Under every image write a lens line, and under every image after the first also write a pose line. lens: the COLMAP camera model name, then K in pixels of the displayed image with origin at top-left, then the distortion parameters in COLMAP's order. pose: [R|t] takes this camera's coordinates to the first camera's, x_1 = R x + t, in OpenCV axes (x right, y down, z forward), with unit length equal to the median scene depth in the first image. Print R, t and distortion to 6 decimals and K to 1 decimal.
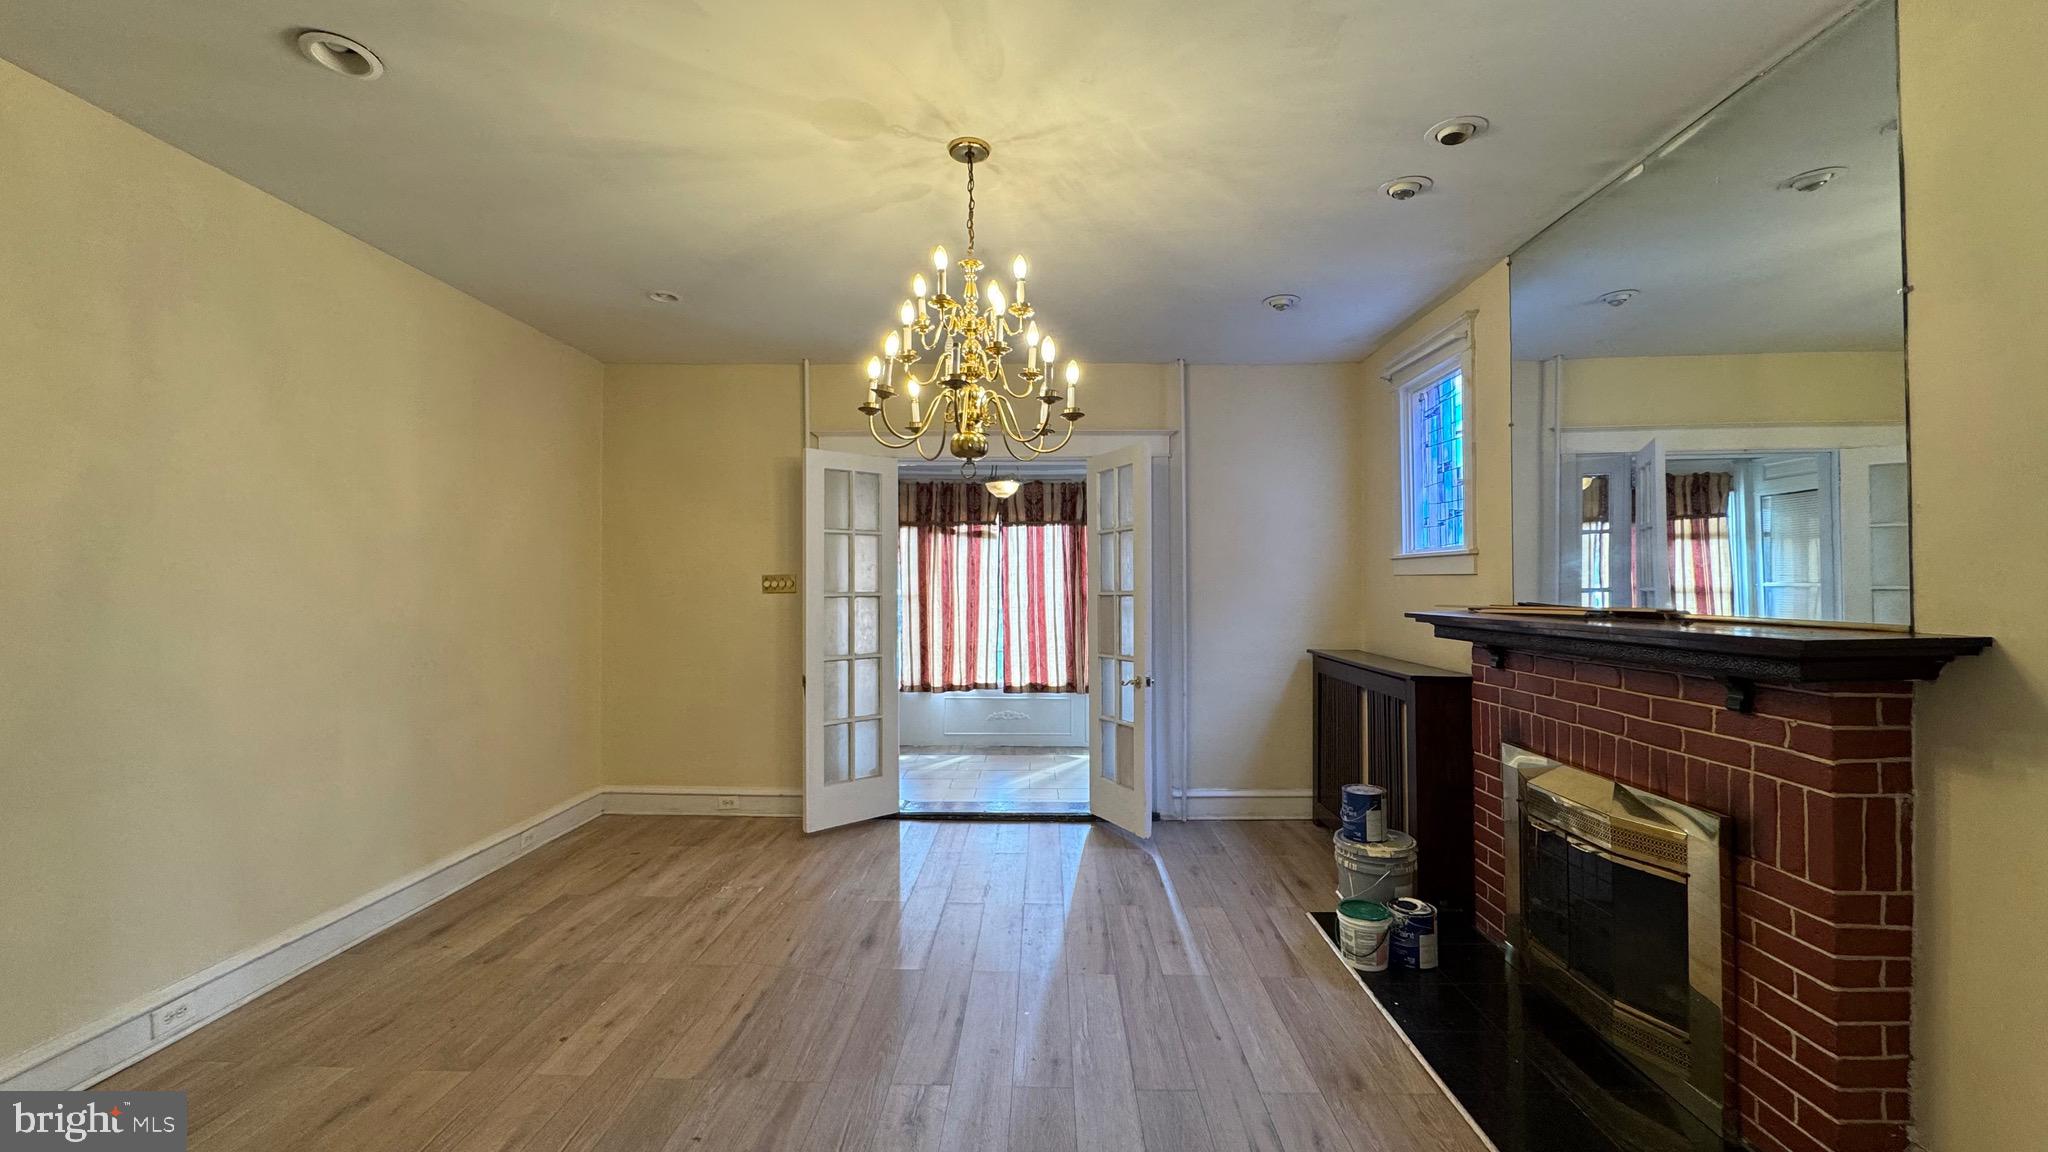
lens RADIAL K [[823.4, 0, 1031.0], [0, 823.4, 574.2], [0, 0, 1]] dist [-0.003209, 0.001121]
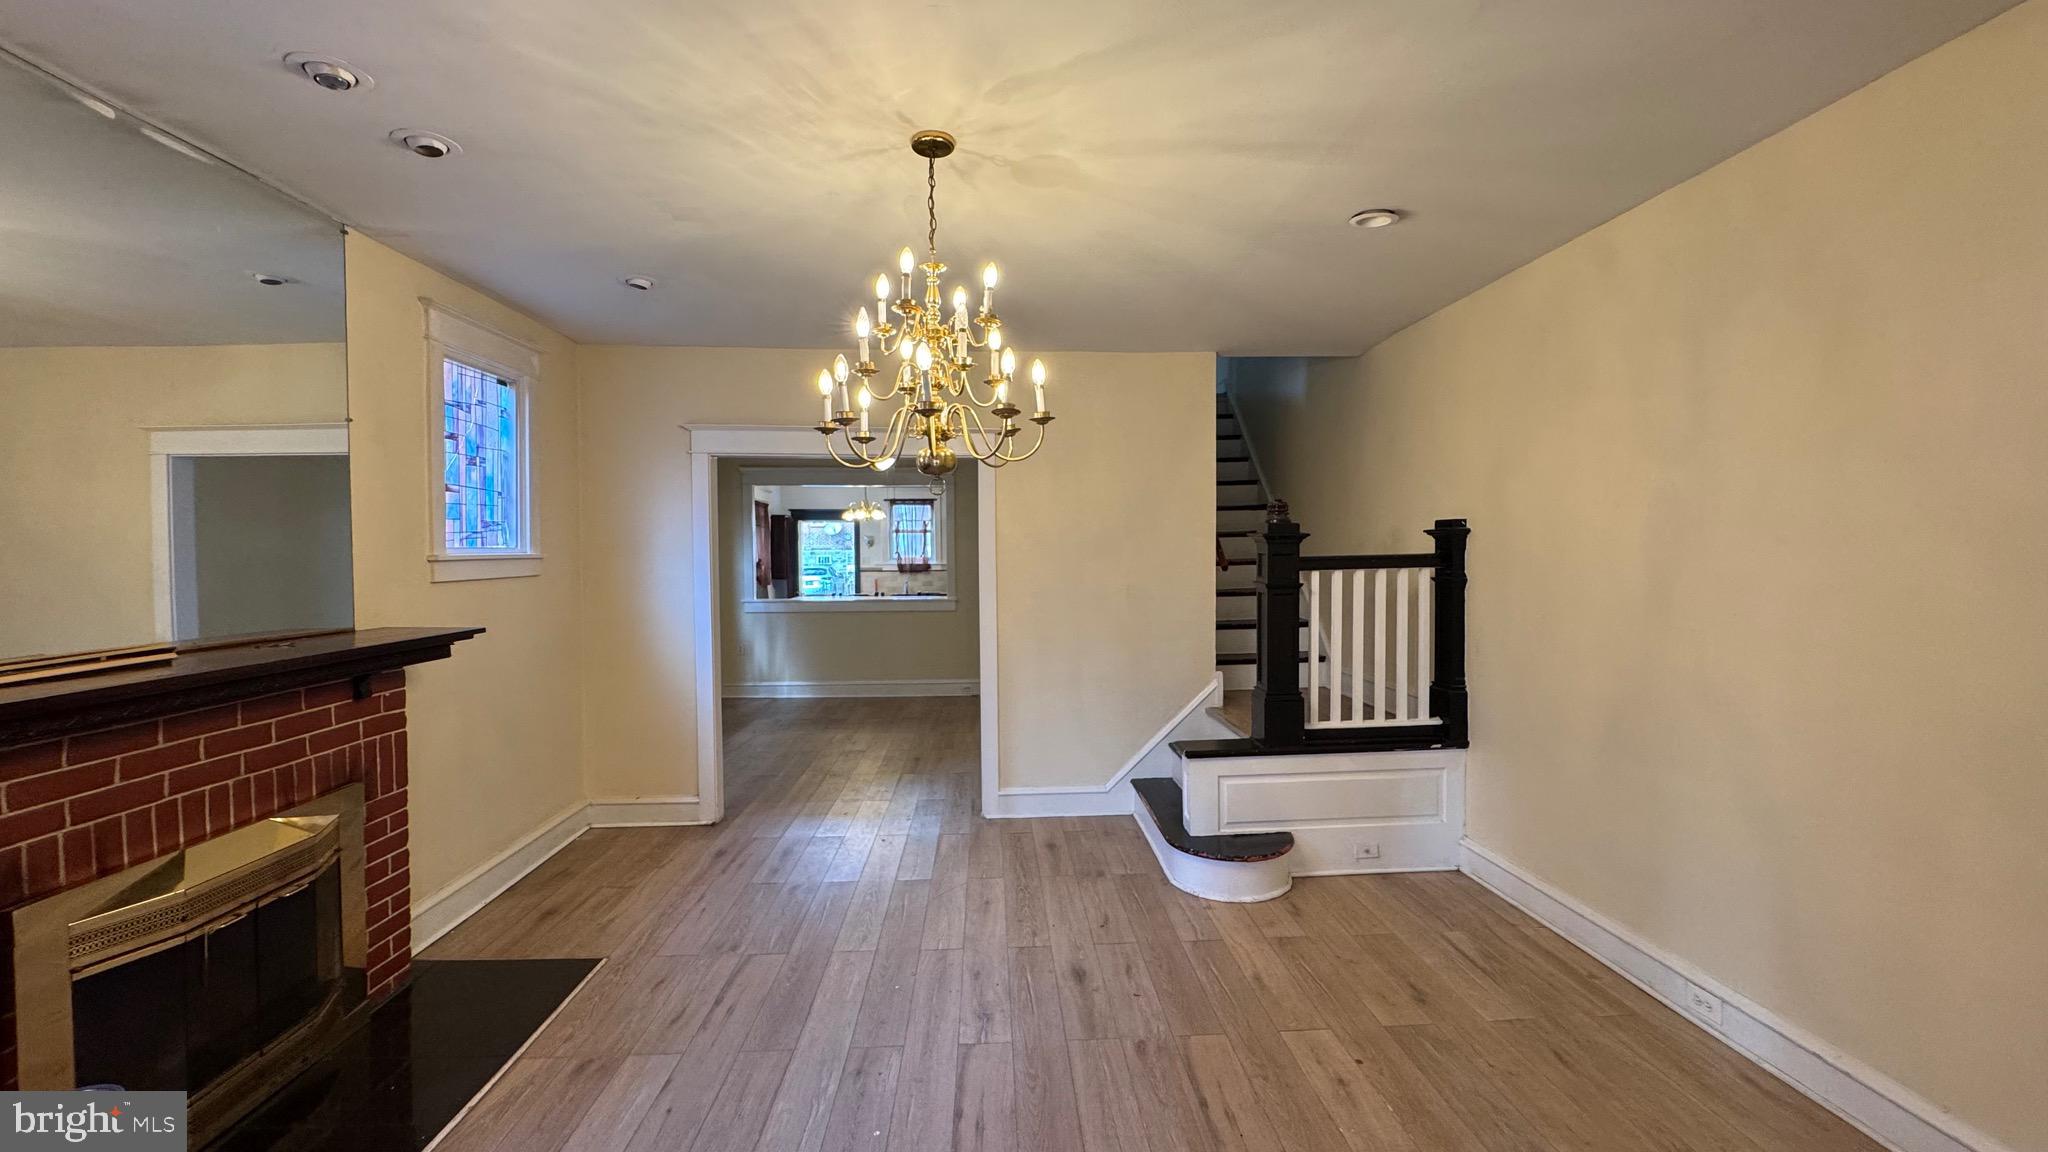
lens RADIAL K [[823.4, 0, 1025.9], [0, 823.4, 578.0], [0, 0, 1]] dist [-0.003209, 0.001121]
pose [[-0.997746, 0.011893, -0.066039, -0.103831], [0.010641, 0.999757, 0.019283, -0.033987], [0.066252, 0.018537, -0.997631, 1.800549]]
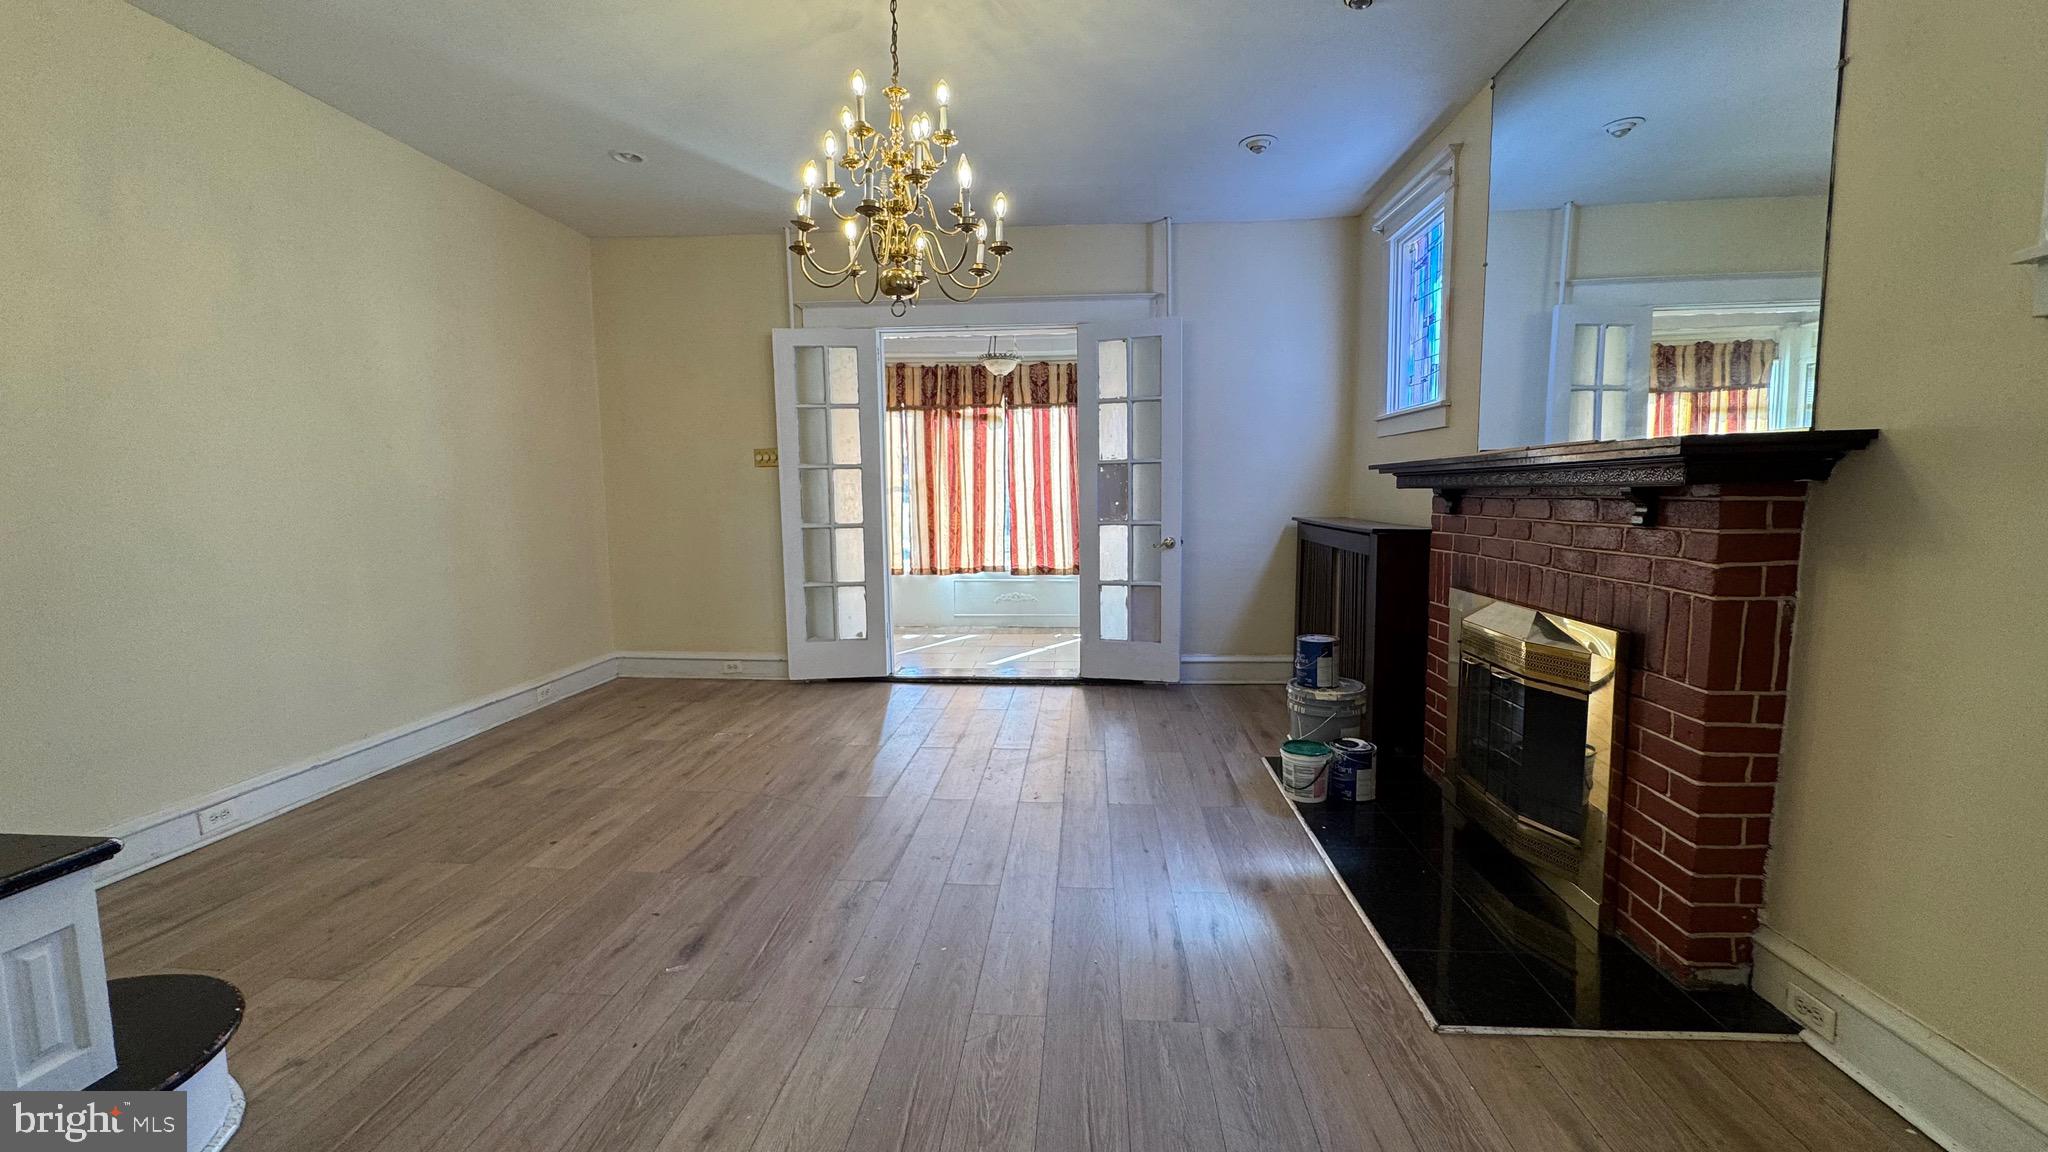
lens RADIAL K [[823.4, 0, 1029.4], [0, 823.4, 574.6], [0, 0, 1]] dist [-0.003209, 0.001121]
pose [[0.998564, -0.003409, -0.053469, 0.126492], [0.009527, 0.993368, 0.114585, 0.077020], [0.052723, -0.114929, 0.991974, -0.027388]]
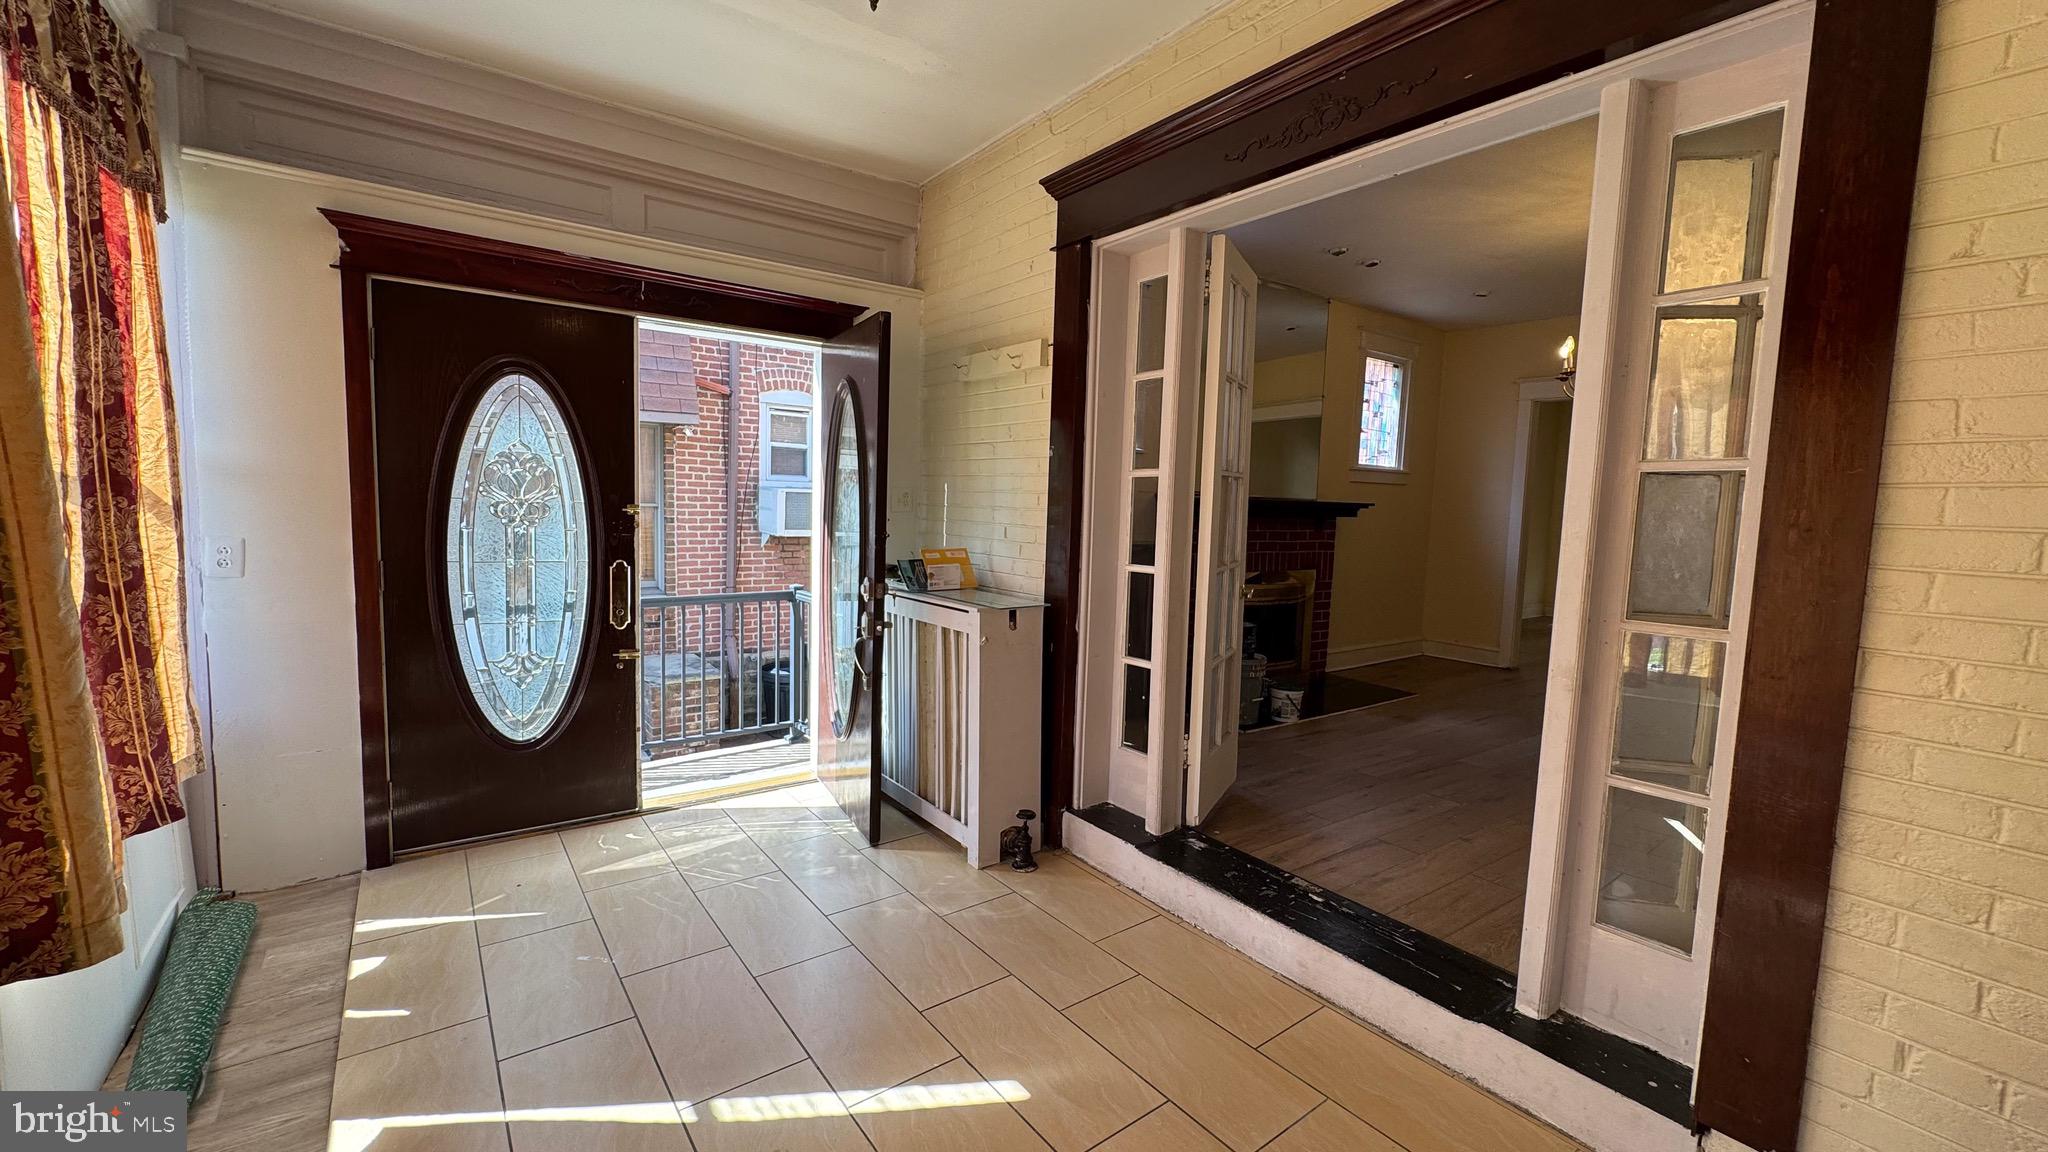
lens RADIAL K [[823.4, 0, 1028.6], [0, 823.4, 571.4], [0, 0, 1]] dist [-0.003209, 0.001121]
pose [[-0.611946, -0.082076, 0.786629, -0.570790], [-0.039502, 0.996531, 0.073247, 0.104629], [-0.789912, 0.013750, -0.613066, 2.627472]]
